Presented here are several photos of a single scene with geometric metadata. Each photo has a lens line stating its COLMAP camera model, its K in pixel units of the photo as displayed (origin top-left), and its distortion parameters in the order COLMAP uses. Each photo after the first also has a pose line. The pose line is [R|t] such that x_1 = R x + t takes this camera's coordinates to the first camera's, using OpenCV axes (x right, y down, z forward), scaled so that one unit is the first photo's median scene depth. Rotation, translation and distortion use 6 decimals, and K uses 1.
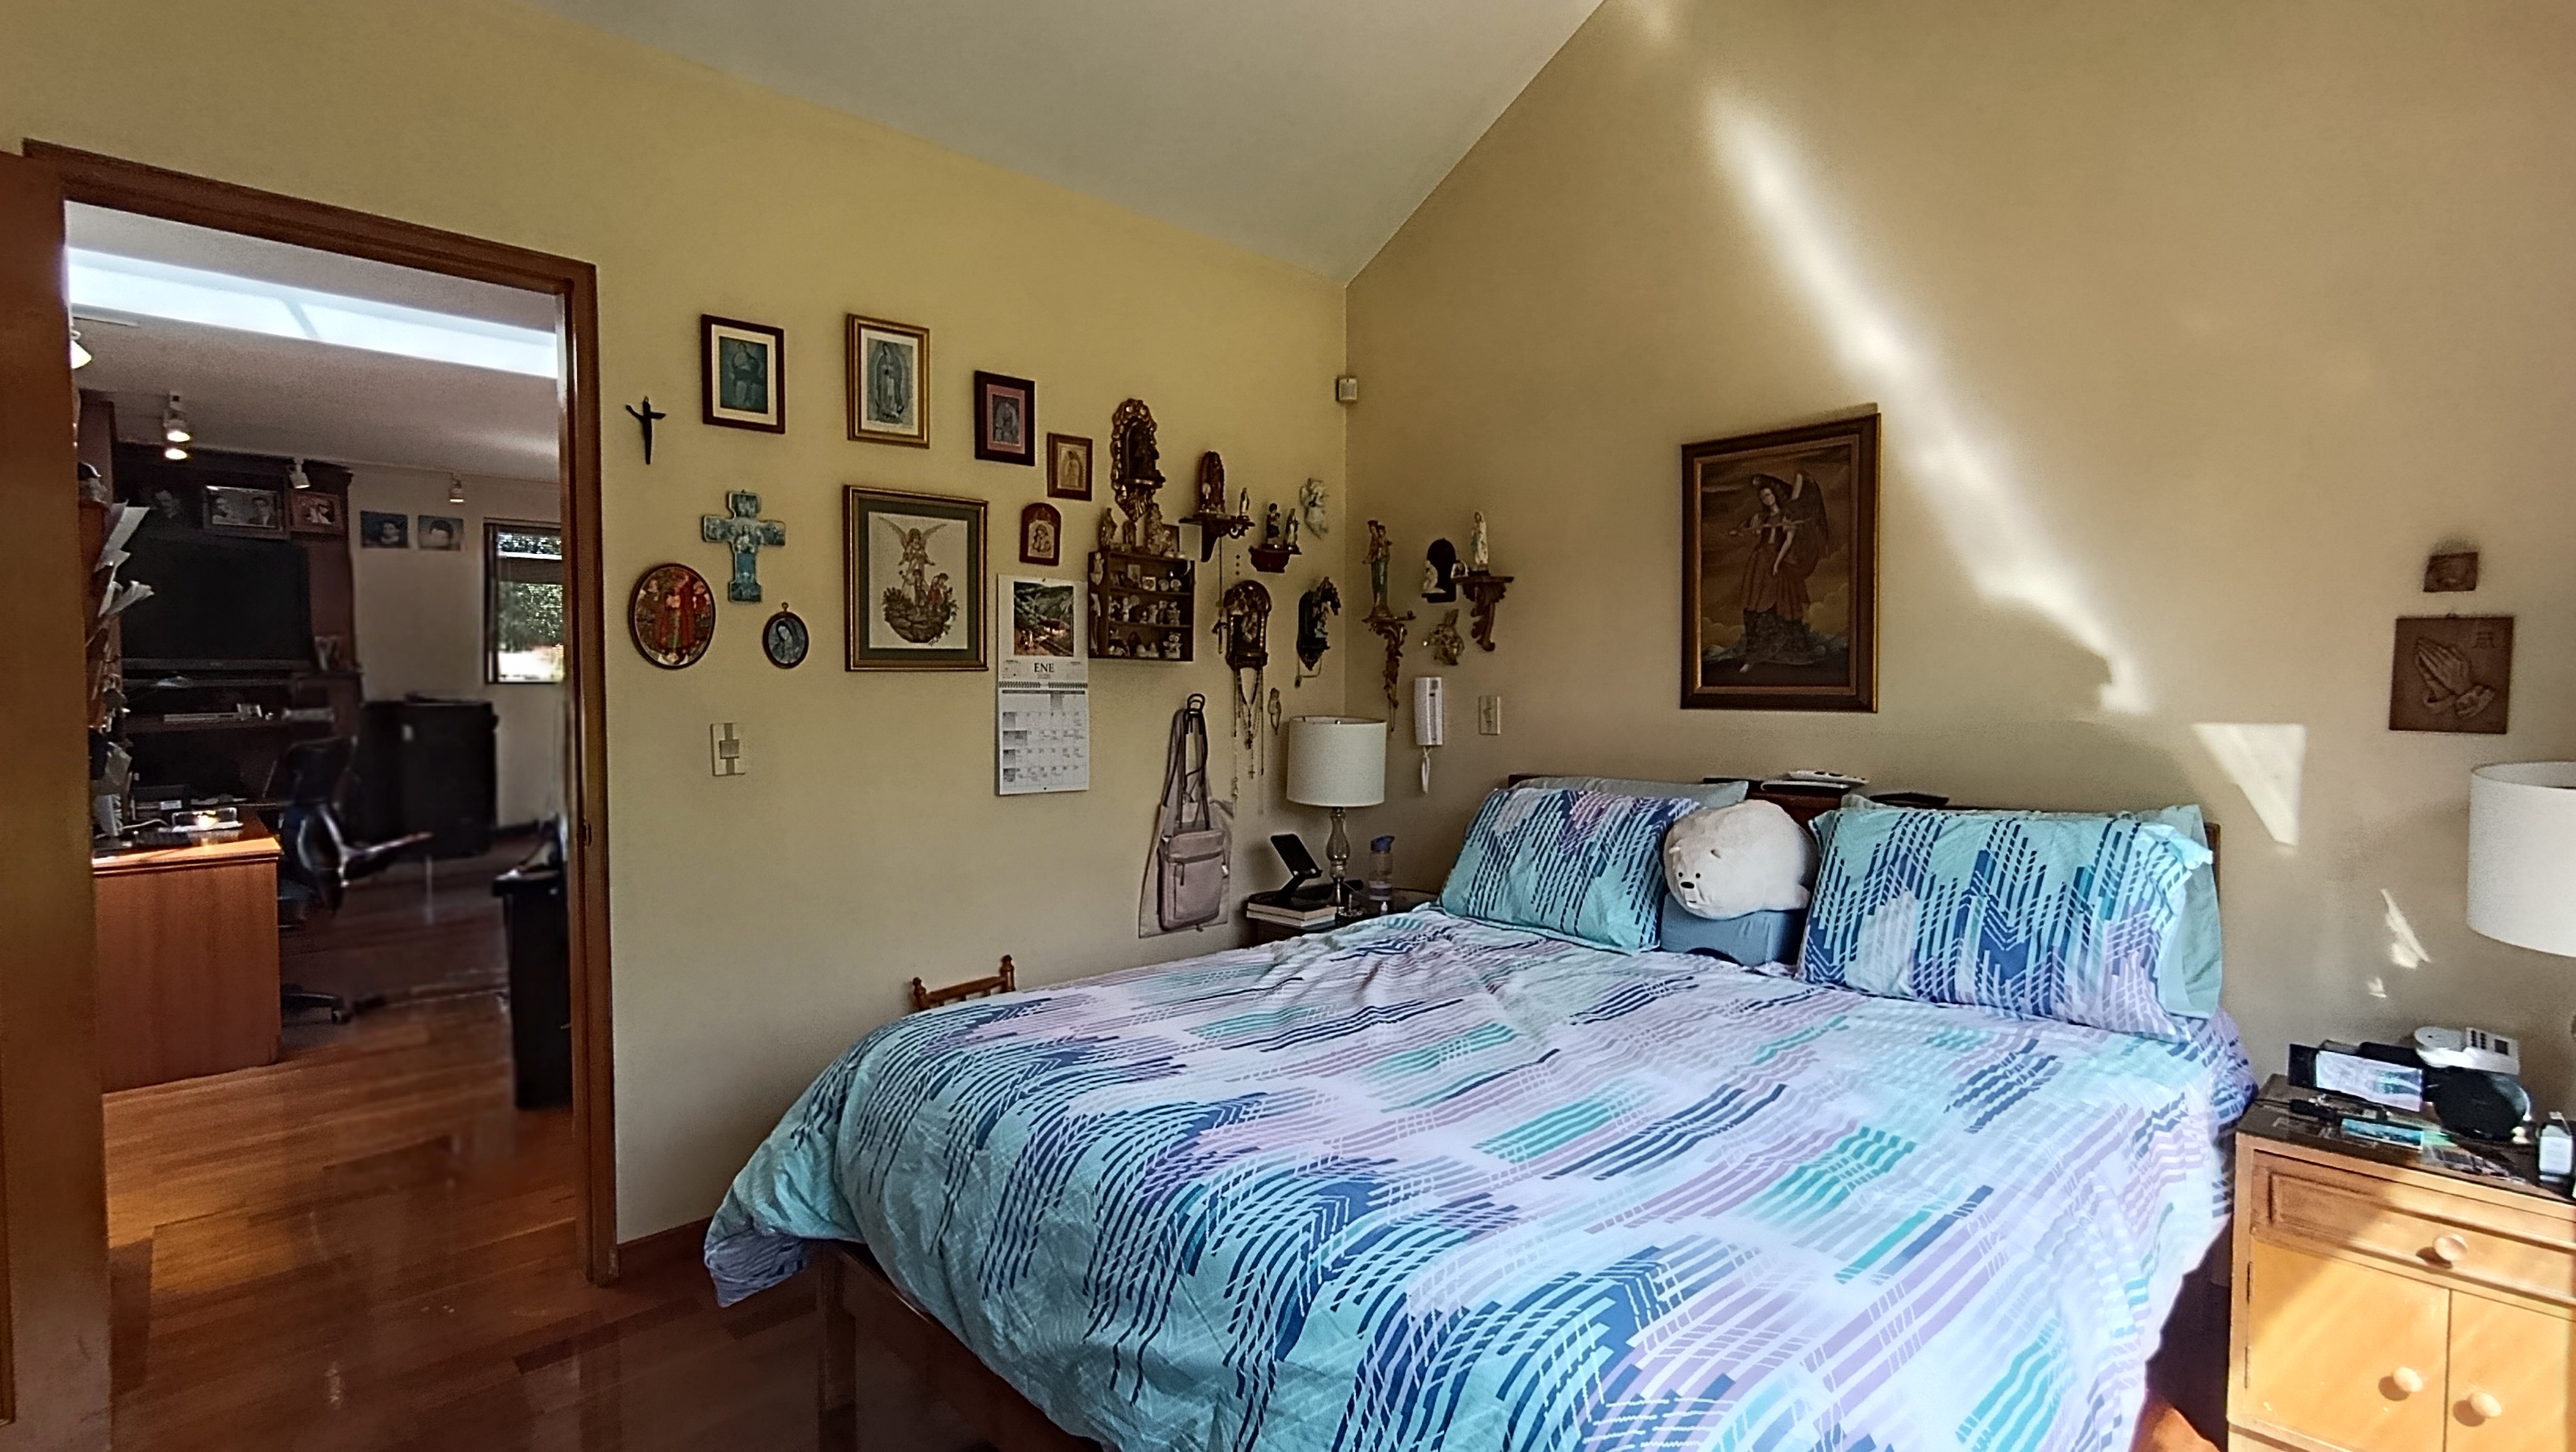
lens RADIAL K [[1179.9, 0, 1292.7], [0, 1179.9, 715.8], [0, 0, 1]] dist [-0.016531, 0.017689]
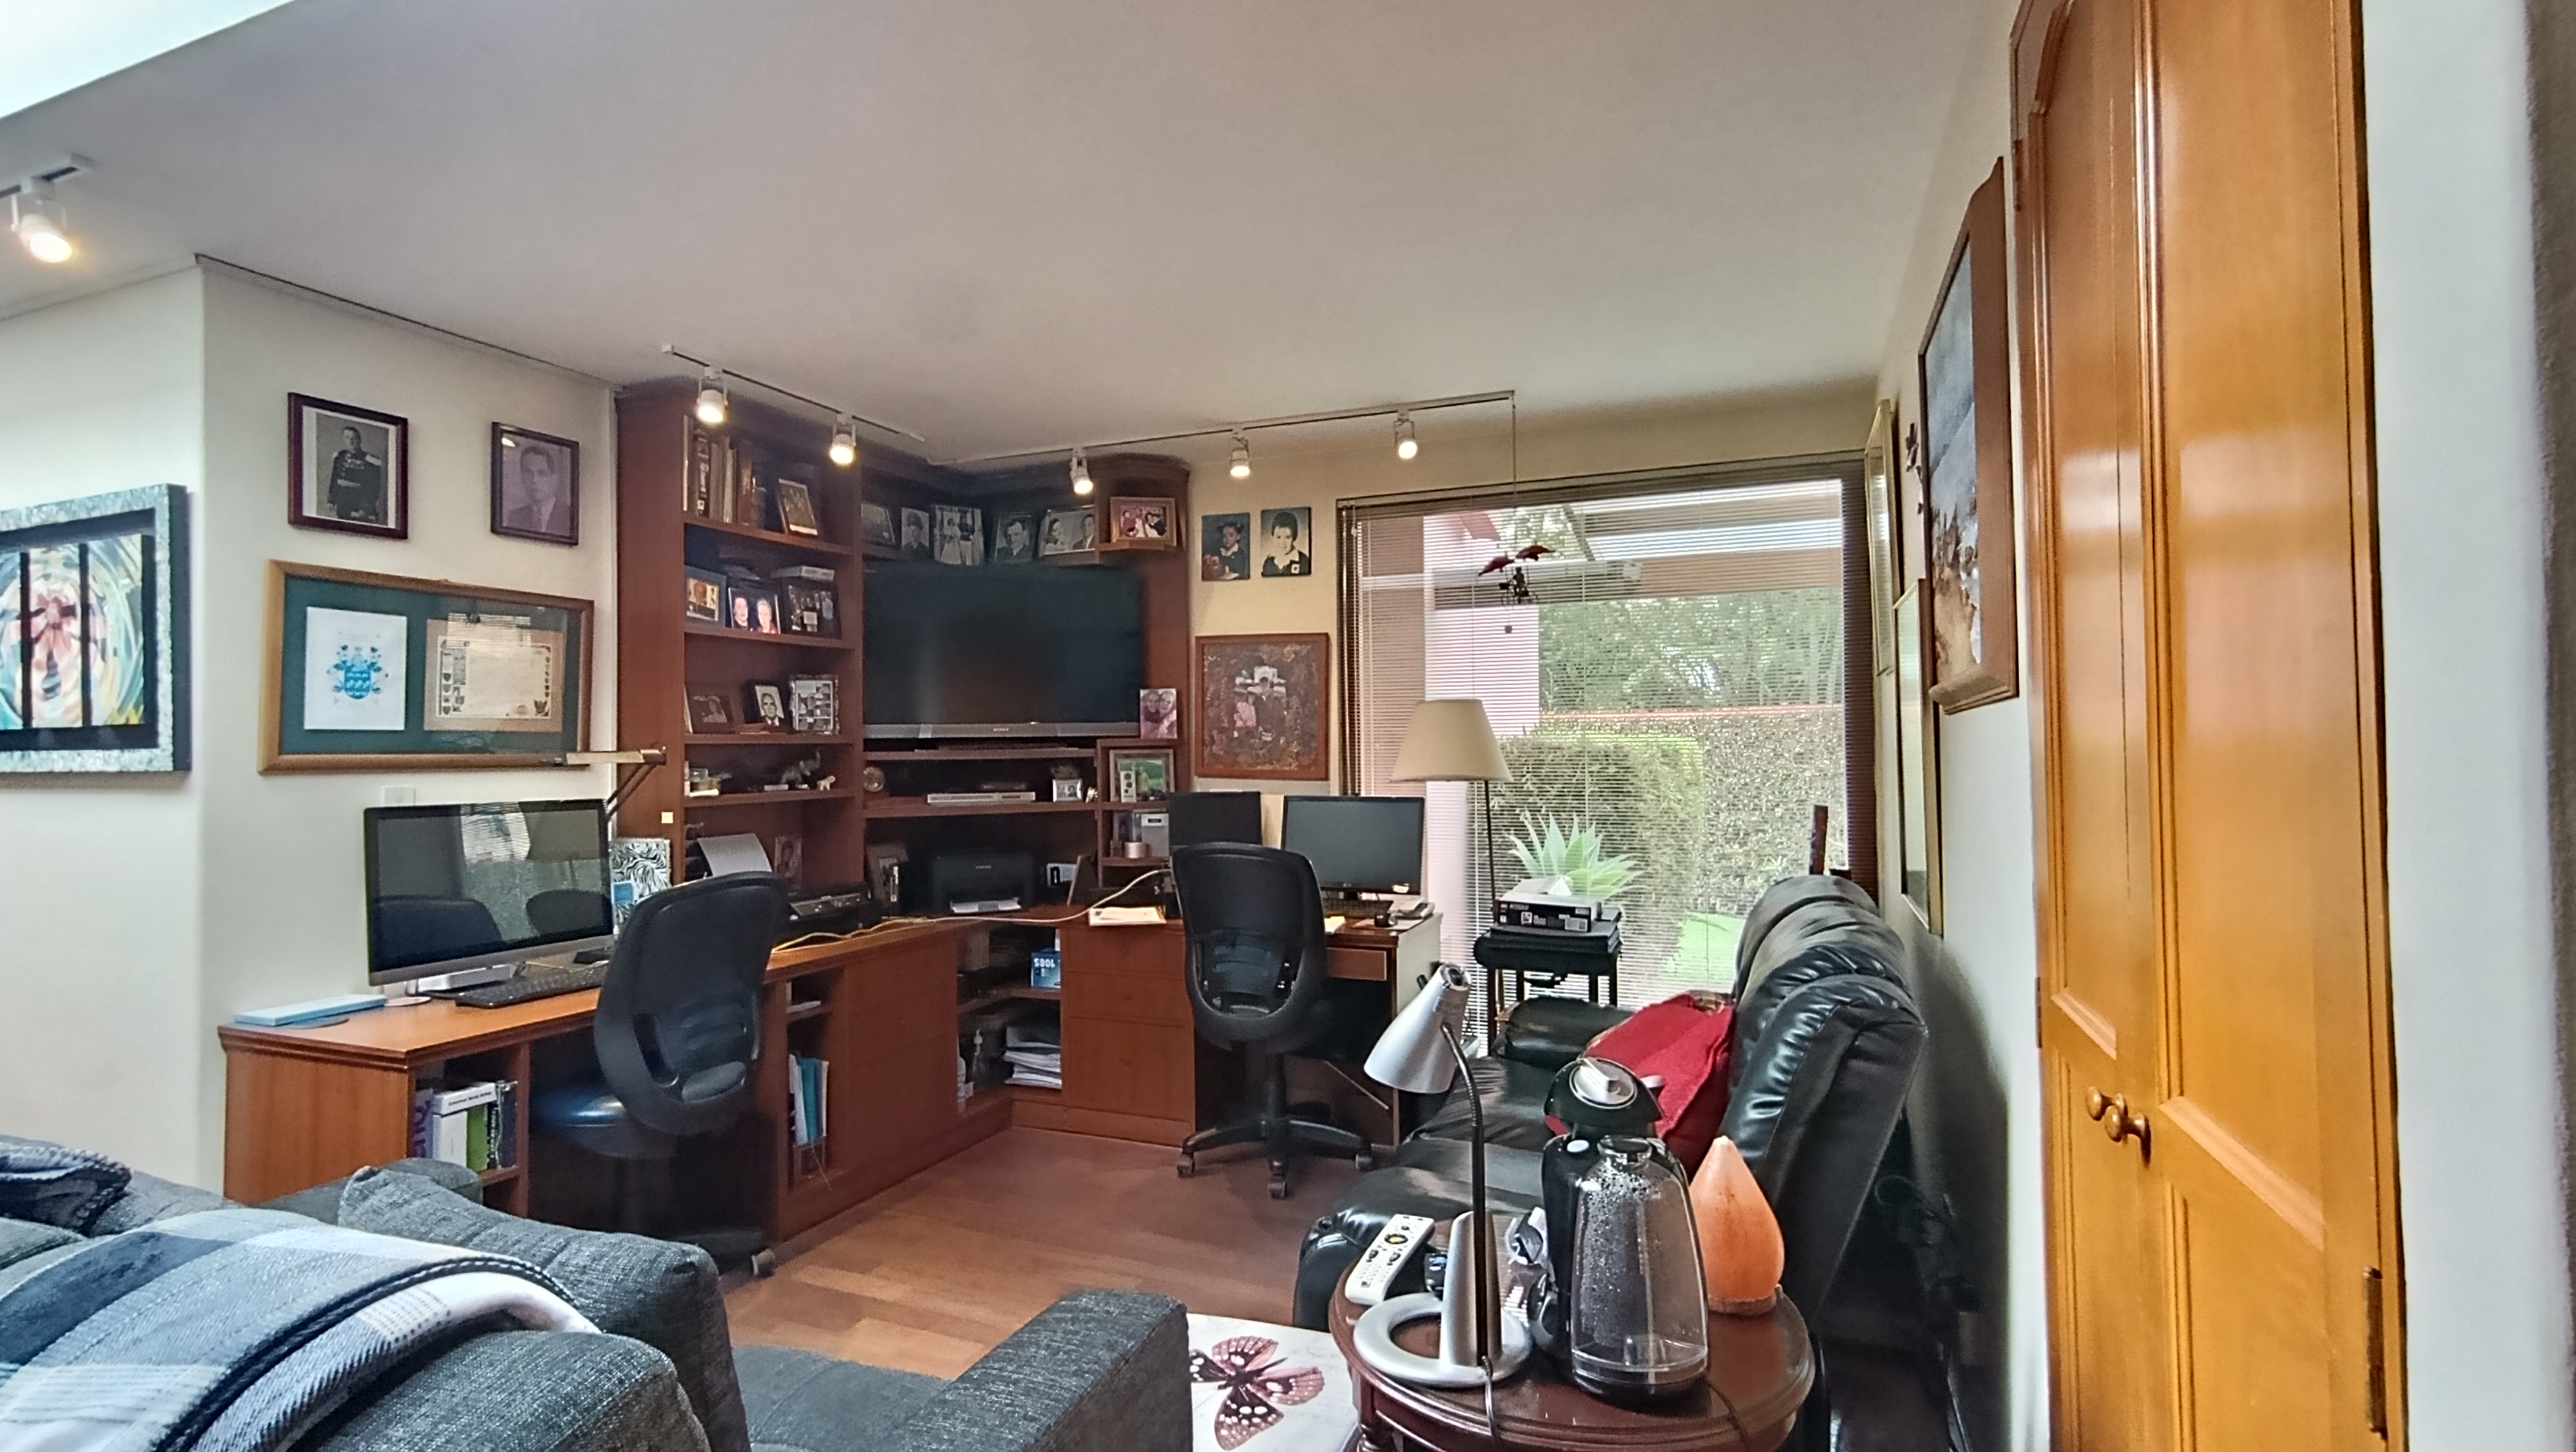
lens RADIAL K [[1179.9, 0, 1292.7], [0, 1179.9, 715.8], [0, 0, 1]] dist [-0.016531, 0.017689]
pose [[0.401183, -0.027808, -0.915576, -0.116407], [-0.019642, 0.999048, -0.038949, -0.025677], [0.915787, 0.033609, 0.400255, 0.831790]]
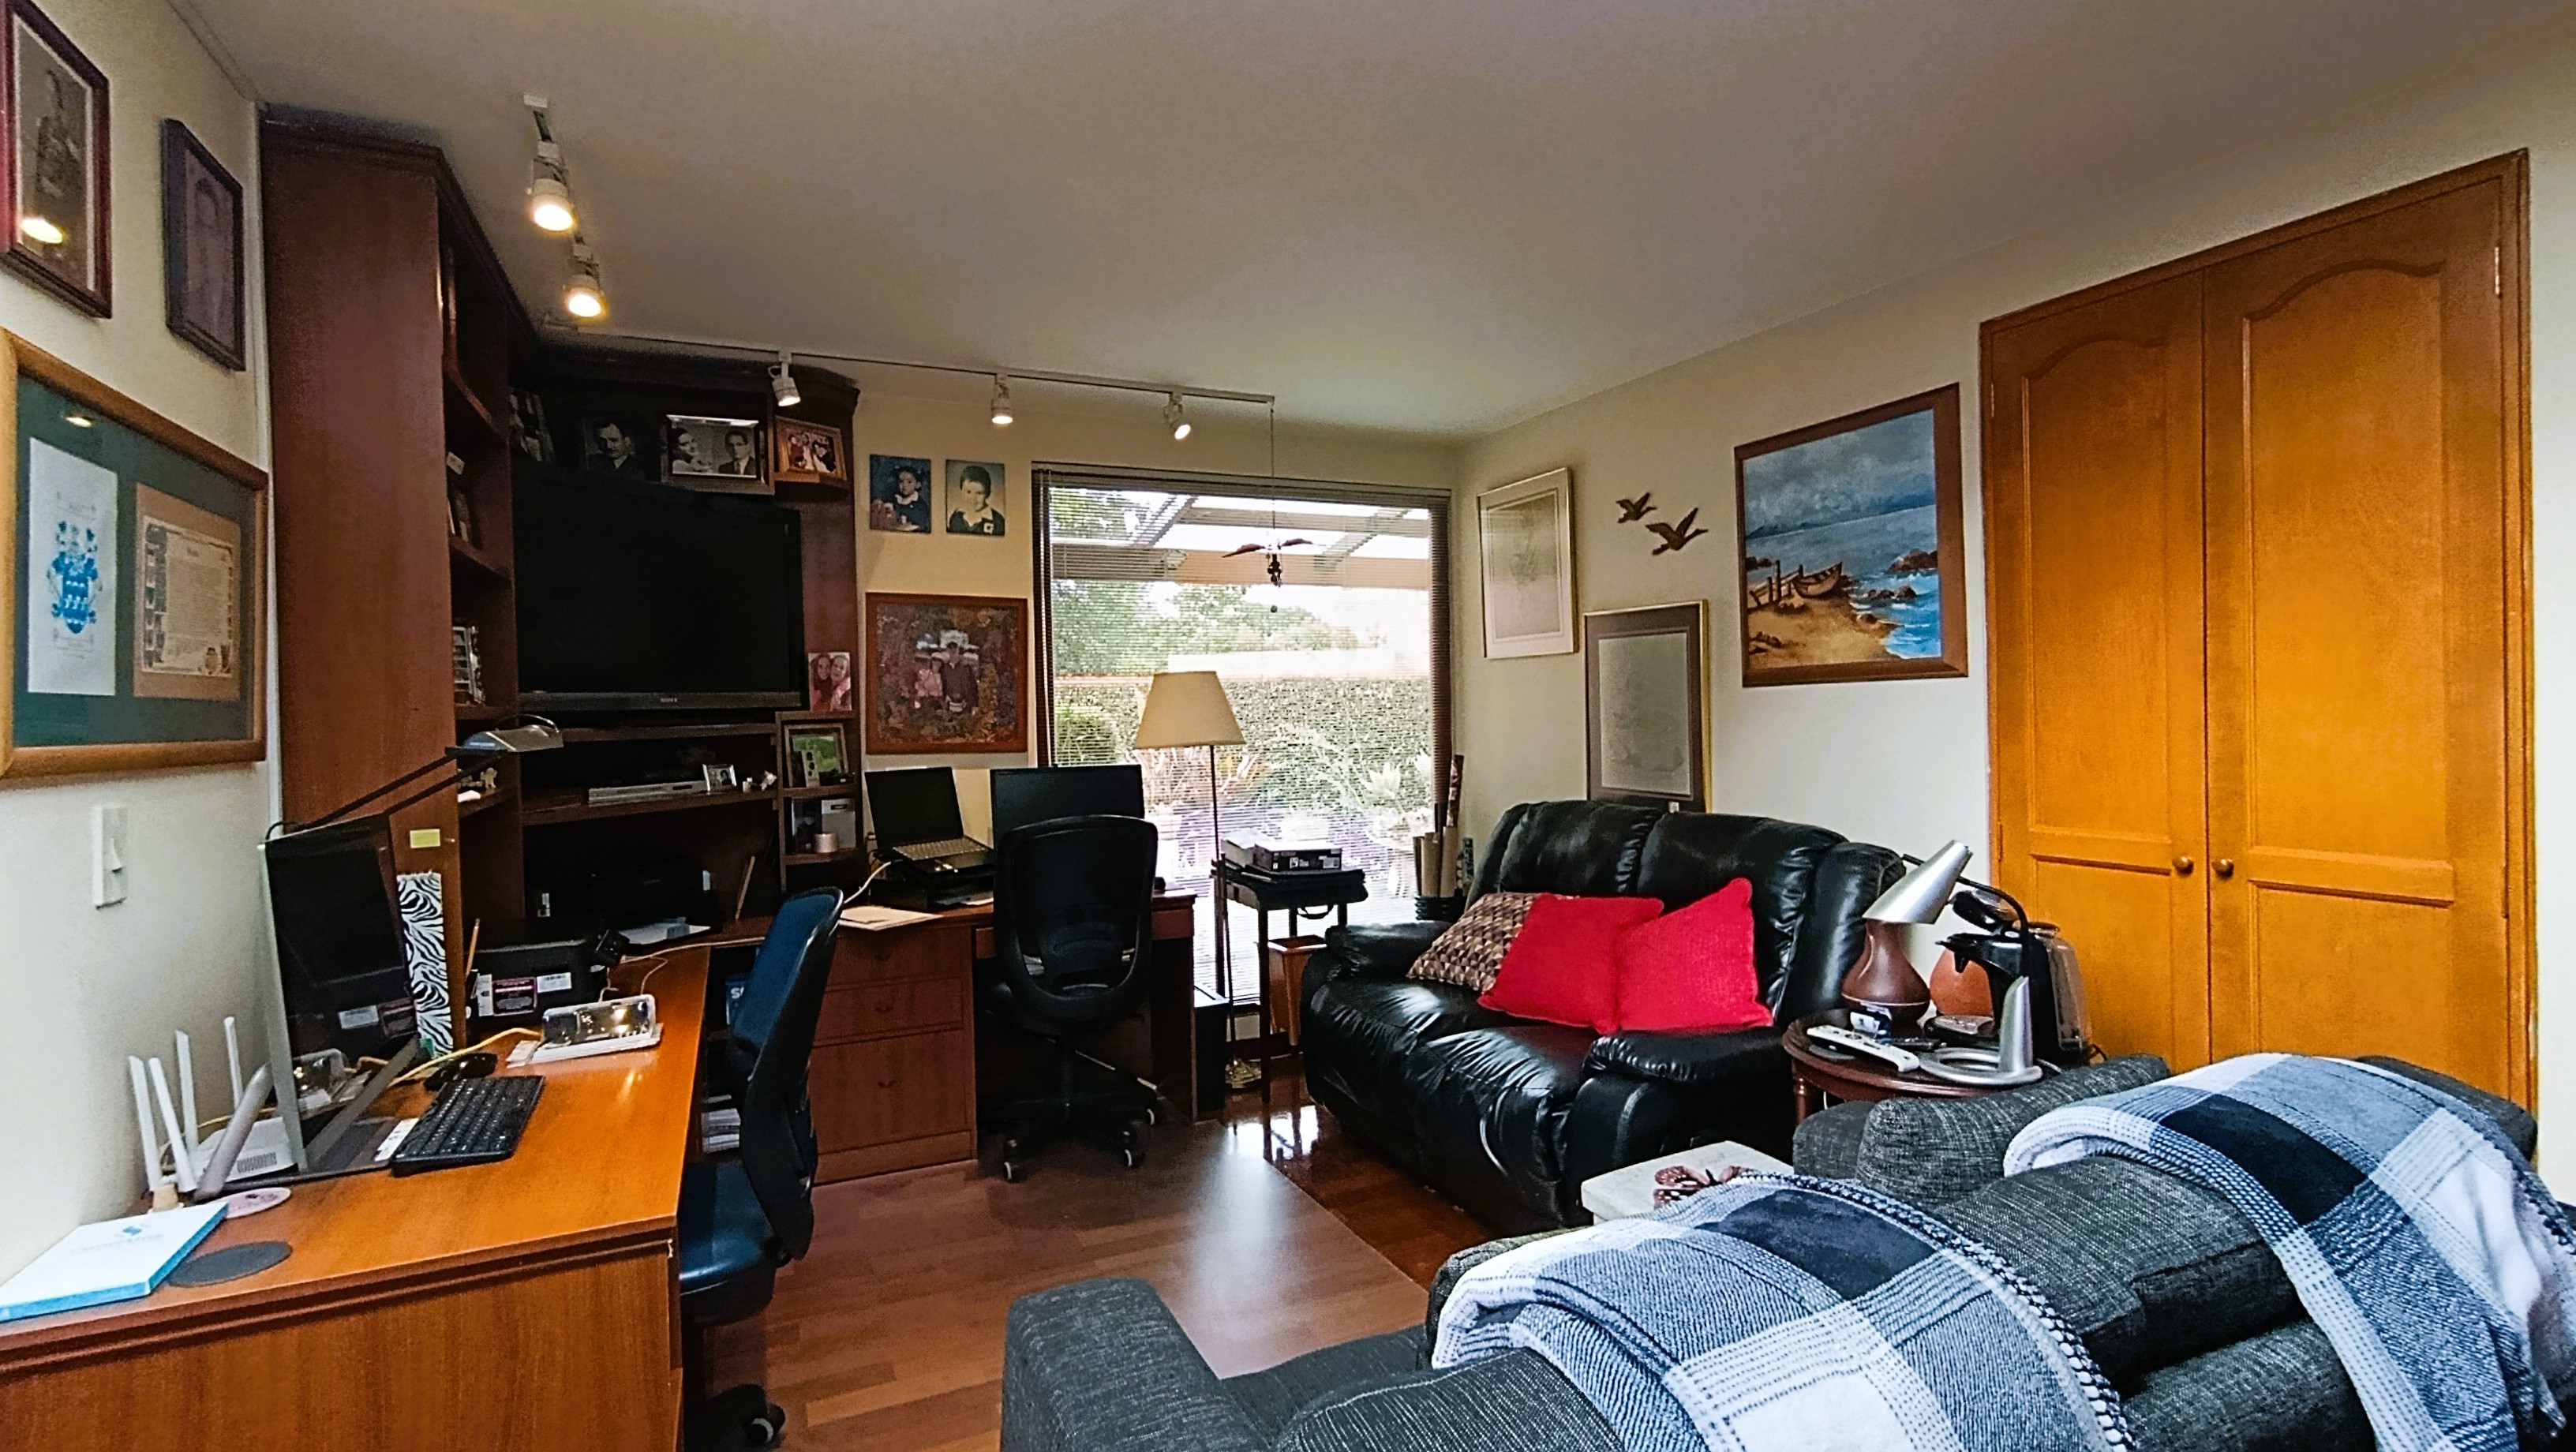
lens RADIAL K [[1179.9, 0, 1292.7], [0, 1179.9, 715.8], [0, 0, 1]] dist [-0.016531, 0.017689]
pose [[0.945592, -0.016102, -0.324957, -0.407414], [0.009725, 0.999727, -0.021237, -0.019514], [0.325211, 0.016921, 0.945490, 0.520714]]
